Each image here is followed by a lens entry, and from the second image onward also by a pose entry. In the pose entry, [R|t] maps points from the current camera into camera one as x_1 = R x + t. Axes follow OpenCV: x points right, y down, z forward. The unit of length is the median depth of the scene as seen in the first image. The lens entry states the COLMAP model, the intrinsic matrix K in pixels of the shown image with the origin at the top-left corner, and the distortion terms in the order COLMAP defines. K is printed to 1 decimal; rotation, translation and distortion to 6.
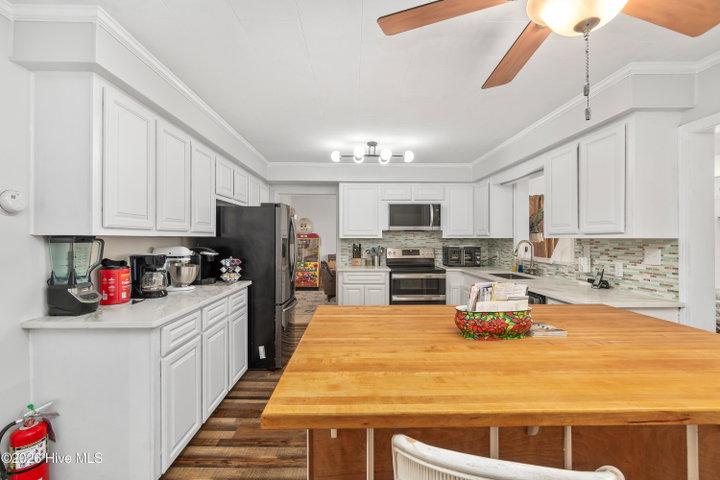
lens RADIAL K [[309.6, 0, 354.6], [0, 309.6, 237.1], [0, 0, 1]] dist [-0.008583, 0.001689]
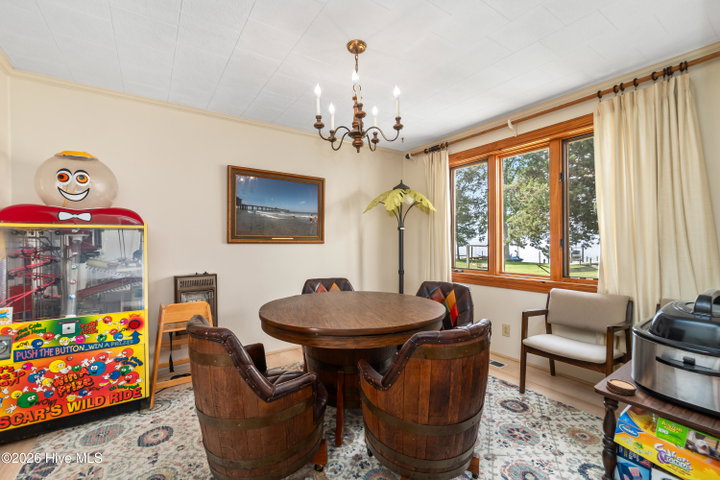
lens RADIAL K [[309.6, 0, 359.5], [0, 309.6, 244.9], [0, 0, 1]] dist [-0.008583, 0.001689]
pose [[0.831379, -0.013340, 0.555546, -0.182104], [0.003829, 0.999826, 0.018277, 0.030276], [-0.555693, -0.013068, 0.831285, 1.090961]]
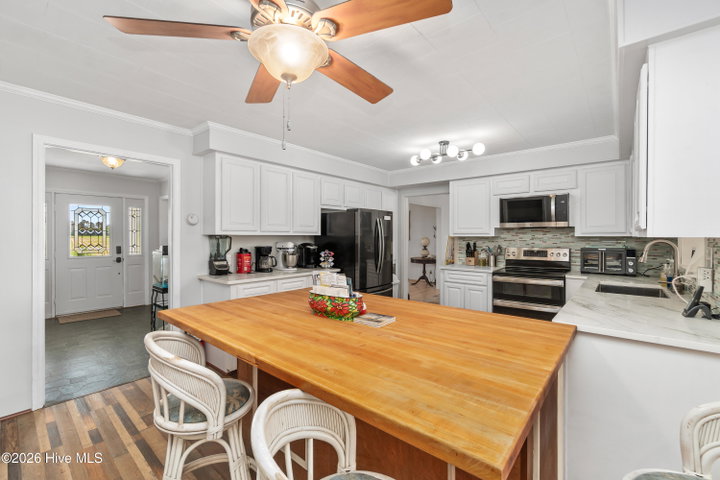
lens RADIAL K [[309.6, 0, 352.5], [0, 309.6, 237.4], [0, 0, 1]] dist [-0.008583, 0.001689]
pose [[0.747189, 0.003359, -0.664603, 0.423502], [0.001274, 0.999978, 0.006486, -0.000462], [0.664610, -0.005693, 0.747169, 0.040612]]
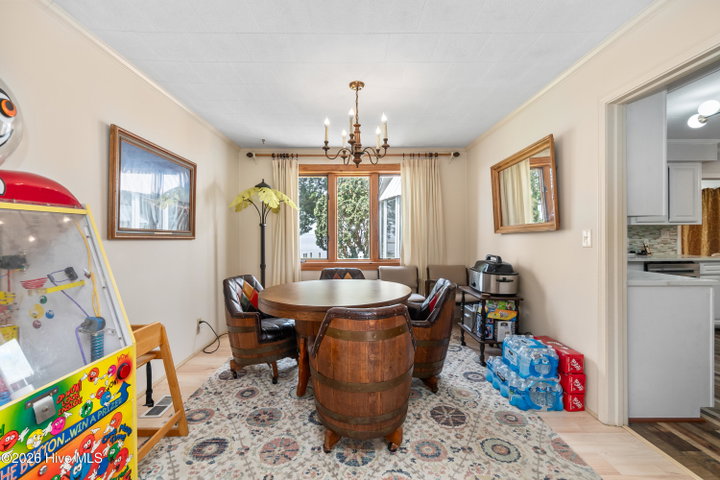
lens RADIAL K [[309.6, 0, 356.2], [0, 309.6, 234.1], [0, 0, 1]] dist [-0.008583, 0.001689]
pose [[-0.001657, 0.000955, 0.999998, -0.486194], [-0.001393, 0.999999, -0.000957, 0.029236], [-0.999998, -0.001395, -0.001656, 1.437231]]
